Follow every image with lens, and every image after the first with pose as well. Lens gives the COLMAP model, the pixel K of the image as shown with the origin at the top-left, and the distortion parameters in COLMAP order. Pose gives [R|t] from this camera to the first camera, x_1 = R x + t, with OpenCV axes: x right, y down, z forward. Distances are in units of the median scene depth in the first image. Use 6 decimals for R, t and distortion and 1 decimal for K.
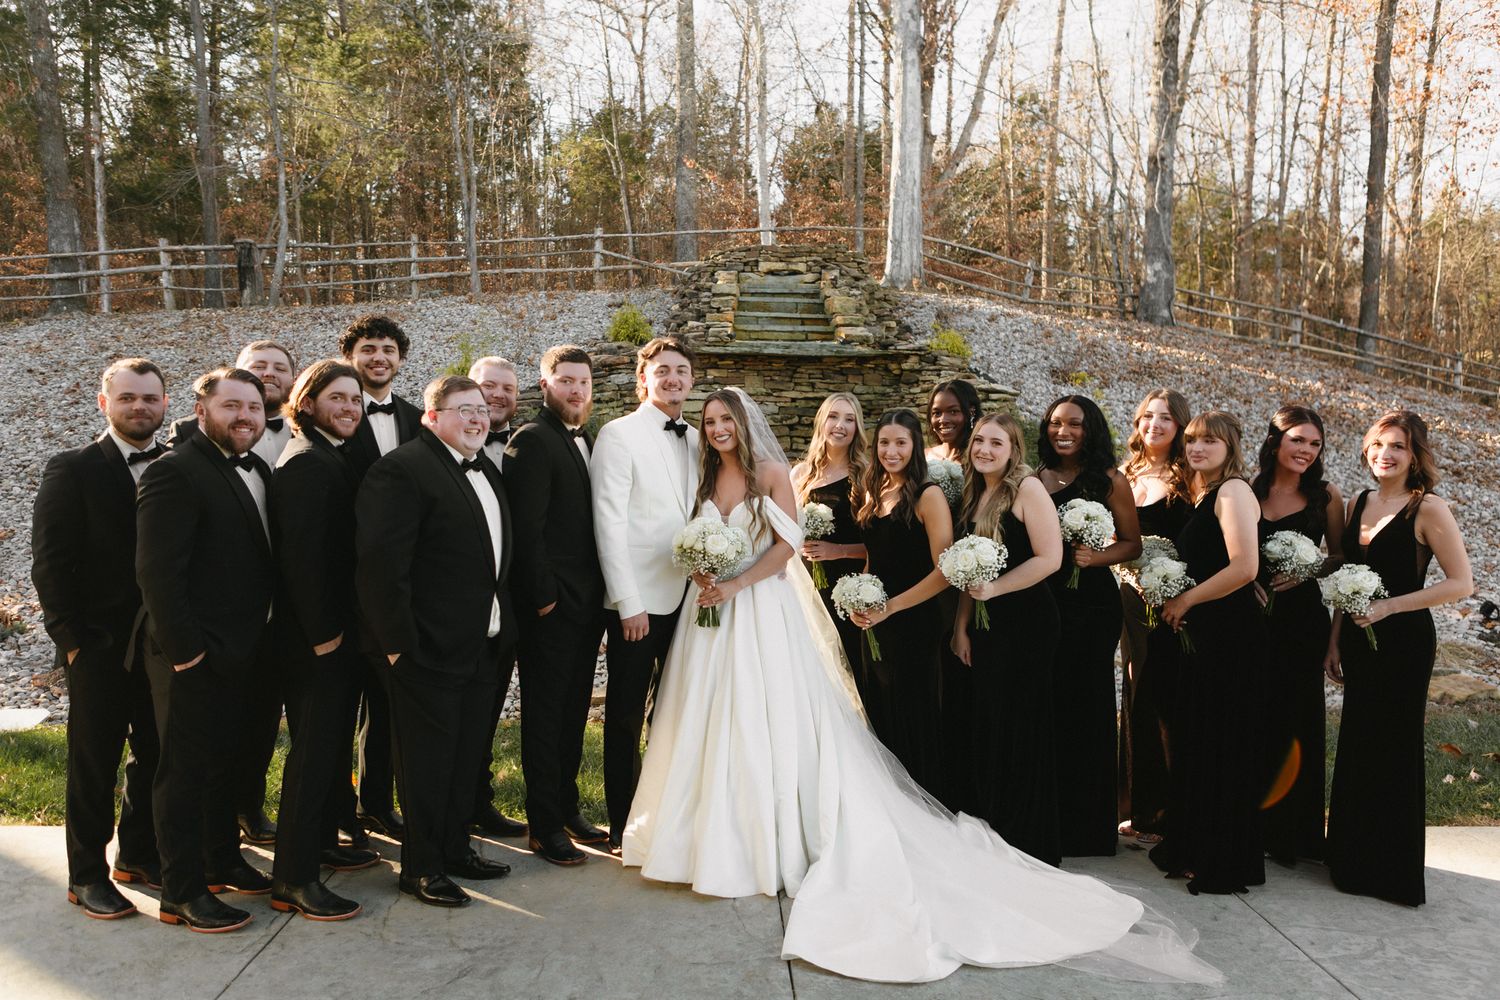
lens RADIAL K [[1144.2, 0, 737.3], [0, 1144.2, 551.0], [0, 0, 1]] dist [-0.023146, 0.023856]
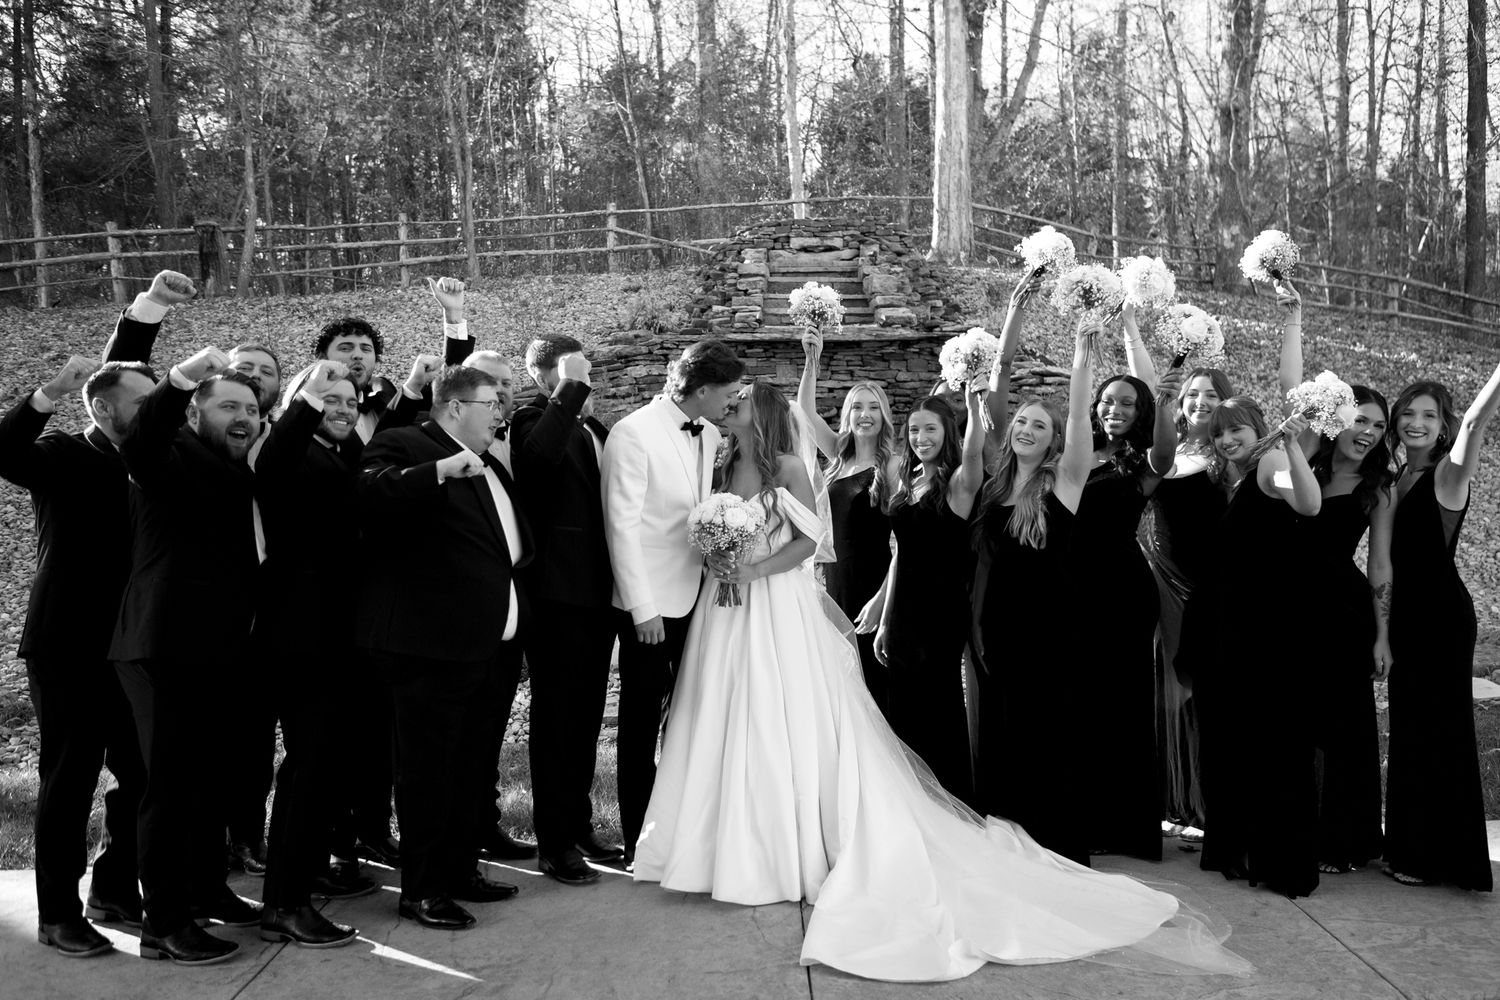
lens RADIAL K [[1142.2, 0, 749.0], [0, 1142.2, 497.0], [0, 0, 1]] dist [0.048540, -0.032059]
pose [[0.999618, -0.025649, 0.010278, -0.026618], [0.026001, 0.999027, -0.035629, -0.017543], [-0.009355, 0.035882, 0.999312, 0.104066]]
